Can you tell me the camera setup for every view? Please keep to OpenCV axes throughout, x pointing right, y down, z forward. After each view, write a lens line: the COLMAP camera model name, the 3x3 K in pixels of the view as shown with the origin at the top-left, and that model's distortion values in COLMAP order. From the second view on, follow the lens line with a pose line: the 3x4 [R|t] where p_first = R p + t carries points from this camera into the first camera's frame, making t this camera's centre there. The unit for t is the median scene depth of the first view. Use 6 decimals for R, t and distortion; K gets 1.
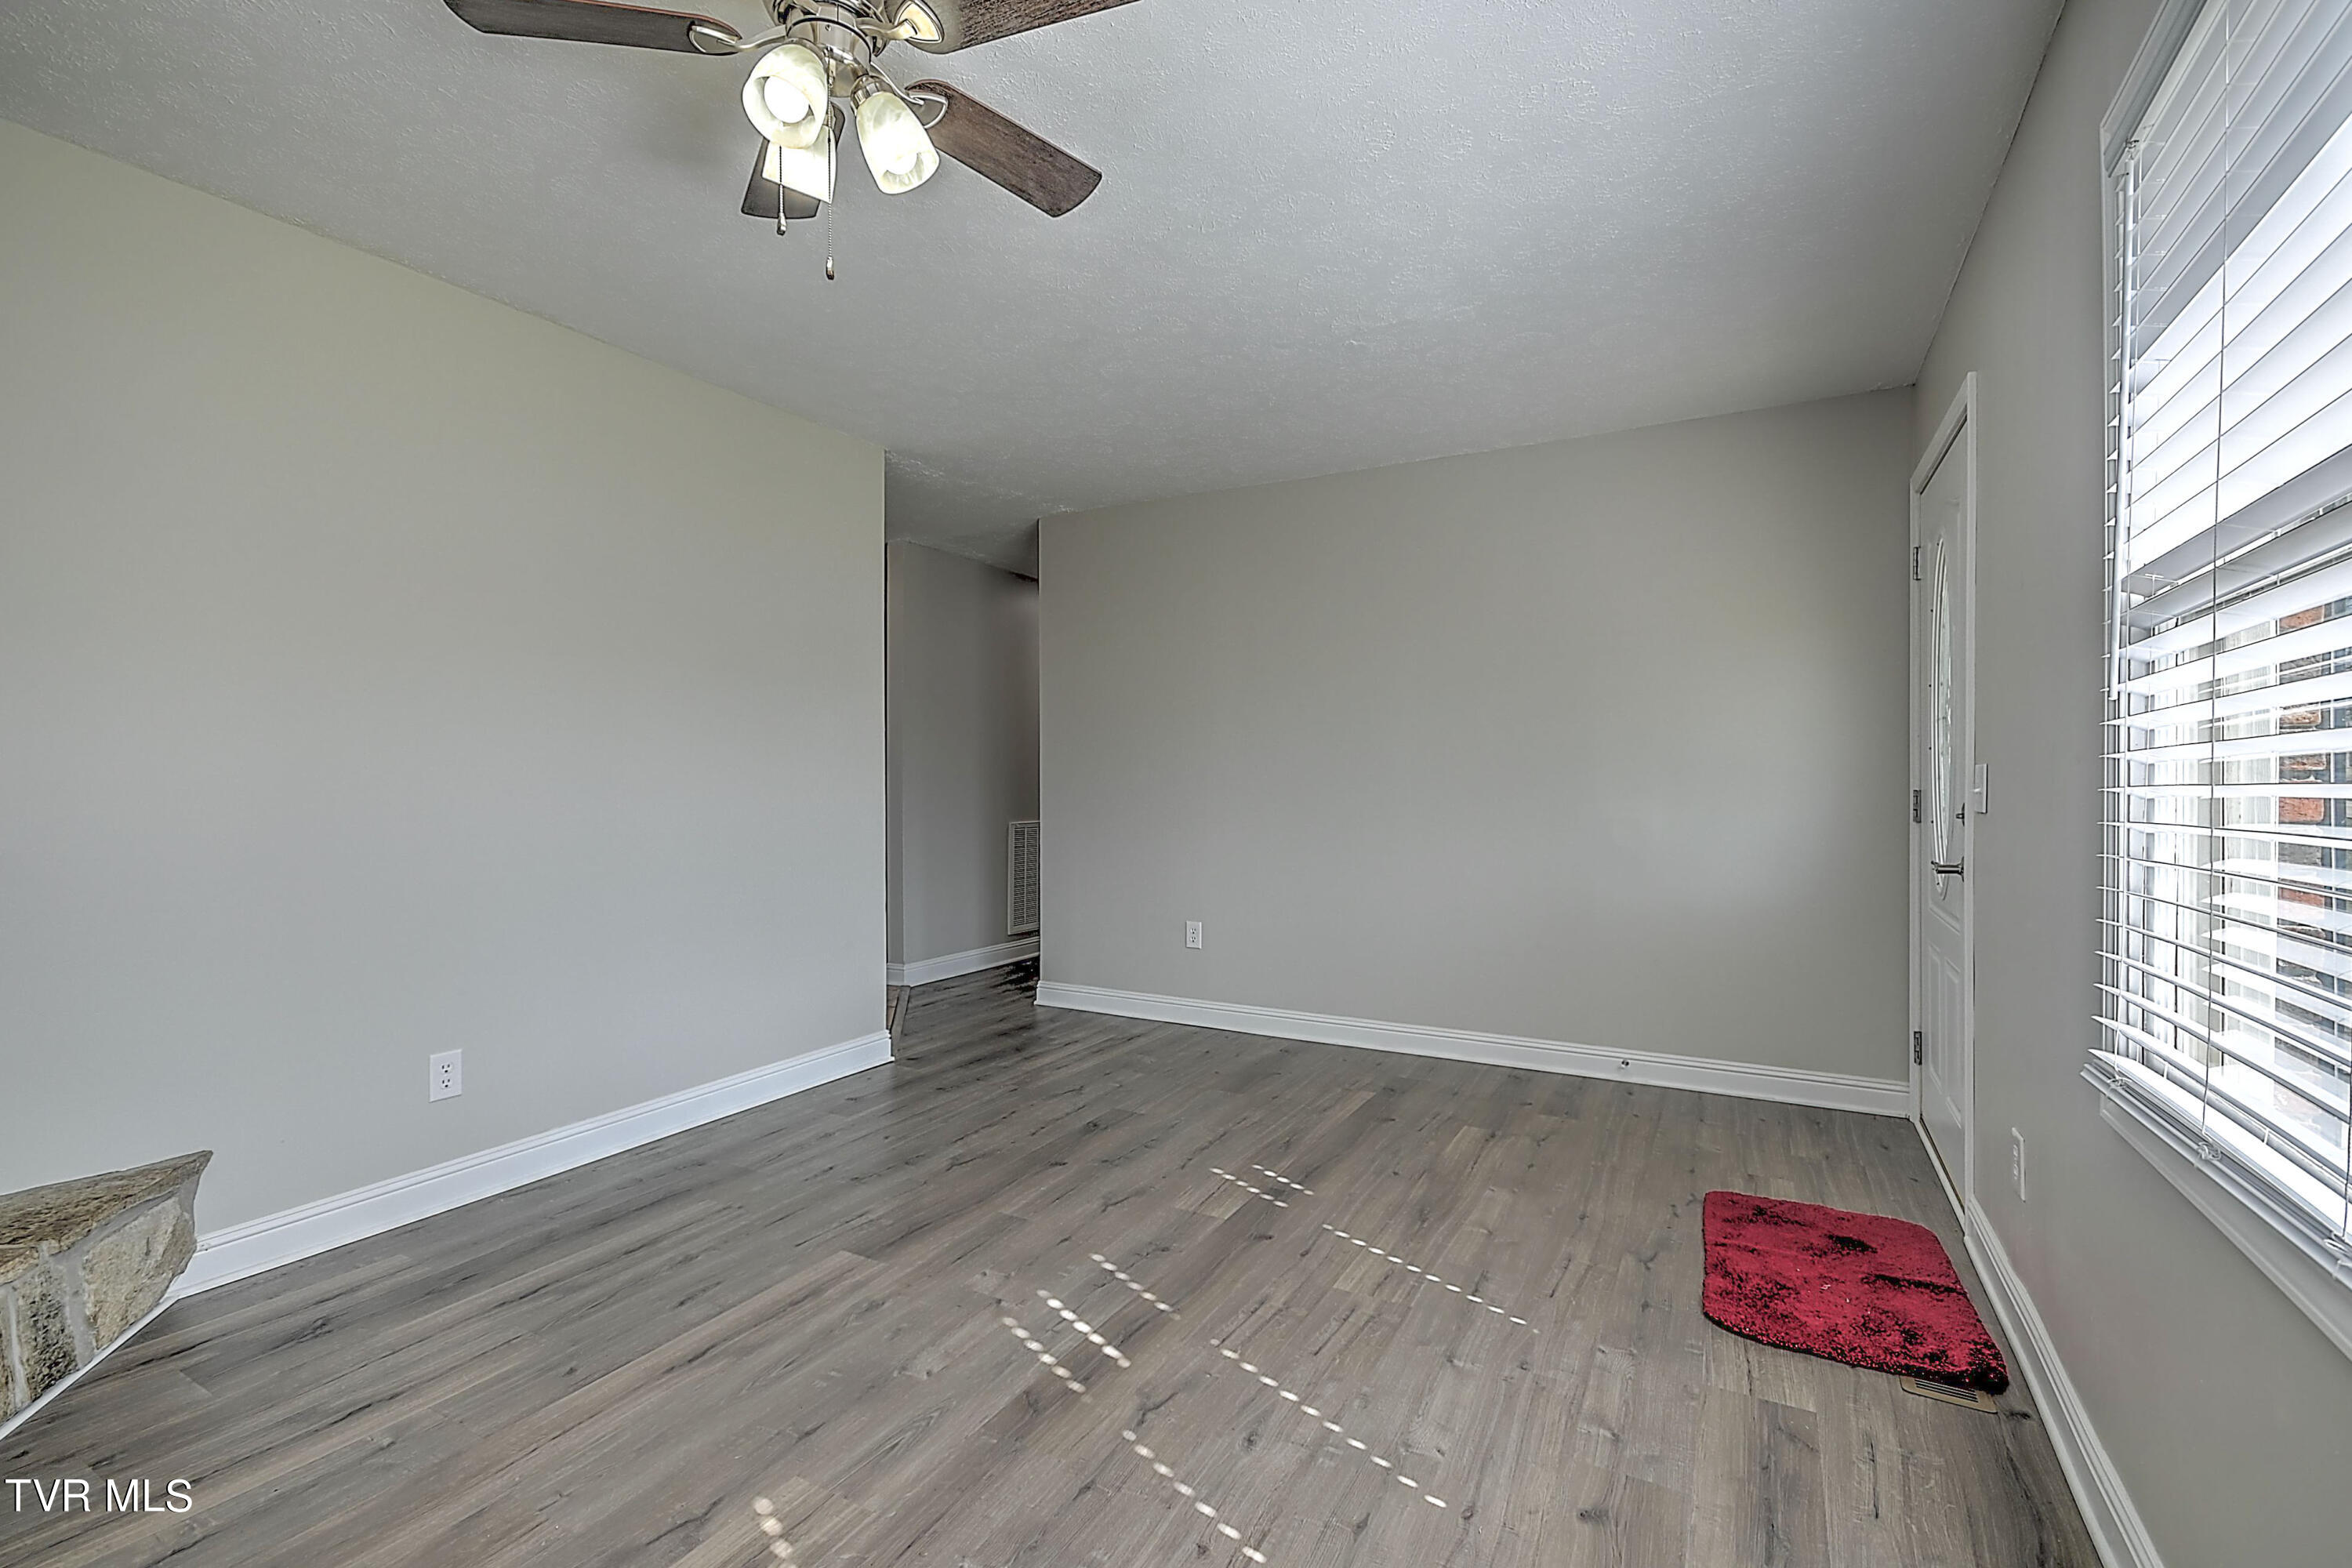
lens RADIAL K [[1029.3, 0, 1165.9], [0, 1029.3, 804.2], [0, 0, 1]] dist [0.020505, -0.011852]
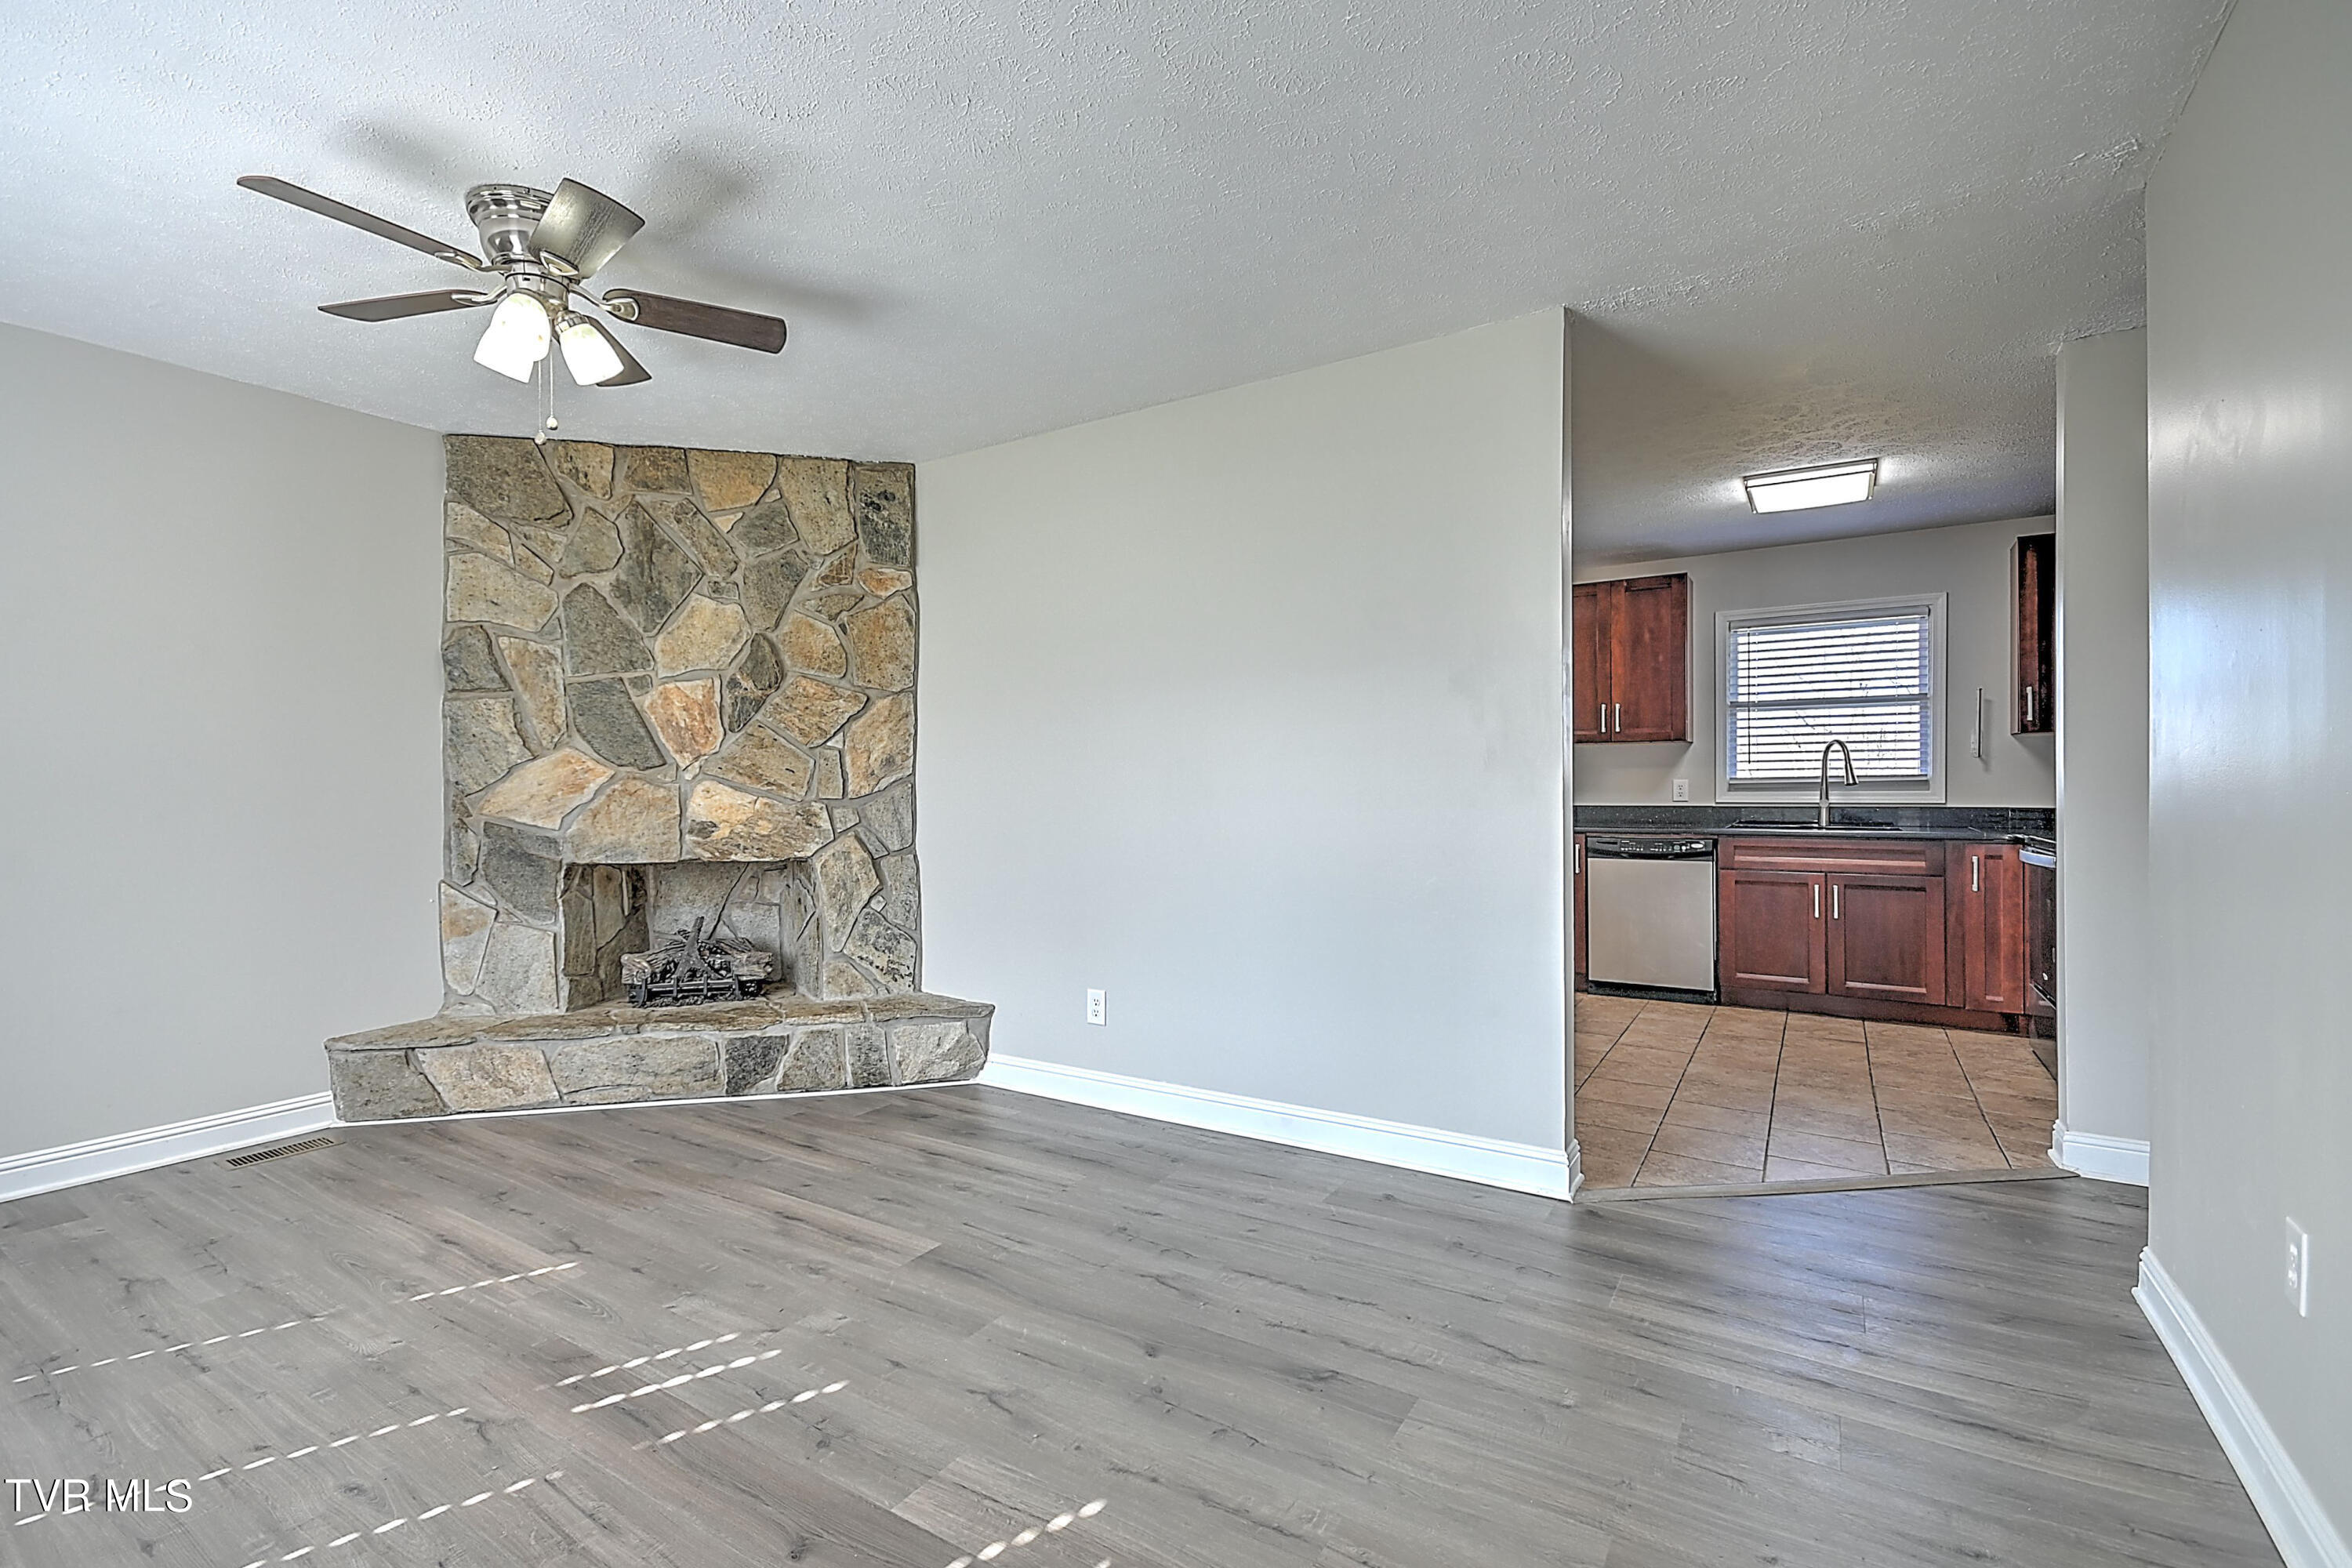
lens RADIAL K [[1029.3, 0, 1159.5], [0, 1029.3, 786.9], [0, 0, 1]] dist [0.020505, -0.011852]
pose [[-0.054730, -0.000638, -0.998501, 0.718636], [-0.021288, 0.999773, 0.000528, -0.029674], [0.998274, 0.021285, -0.054731, 1.288353]]
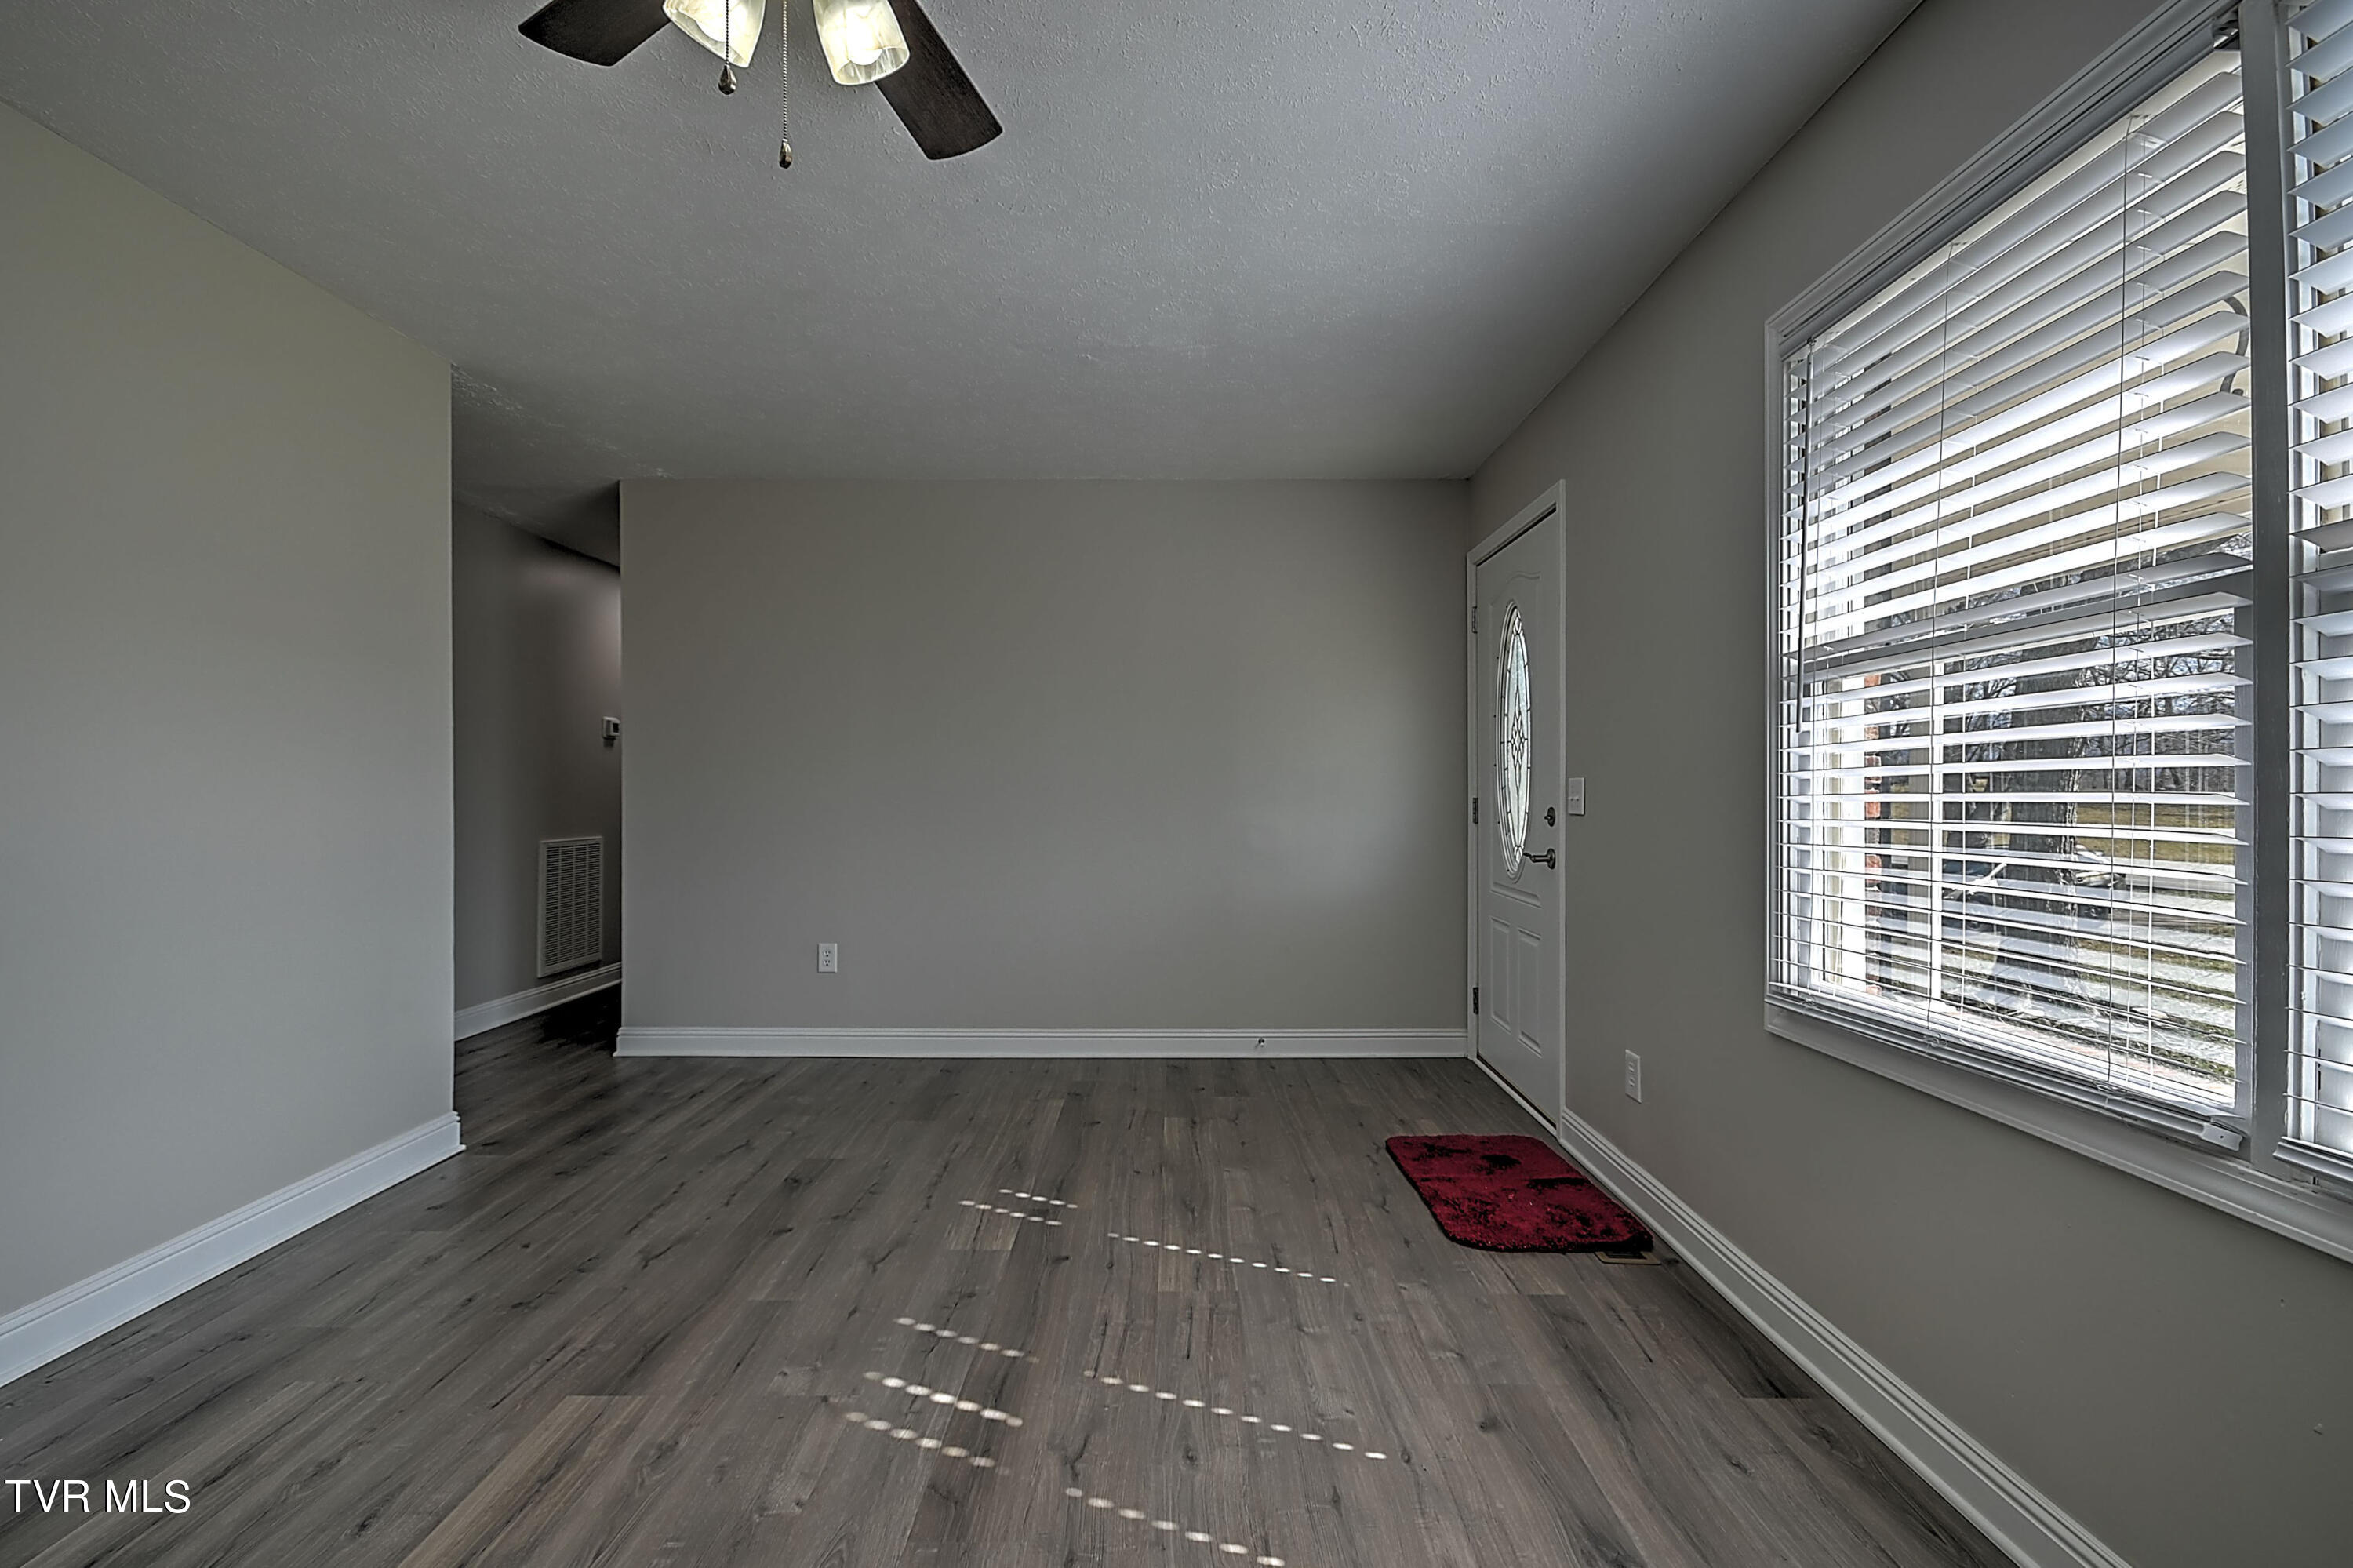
lens RADIAL K [[1029.8, 0, 1160.9], [0, 1029.8, 803.7], [0, 0, 1]] dist [0.020505, -0.011852]
pose [[0.876330, -0.005519, 0.481680, -0.302181], [0.010619, 0.999913, -0.007864, -0.000474], [-0.481595, 0.012006, 0.876312, 0.102353]]
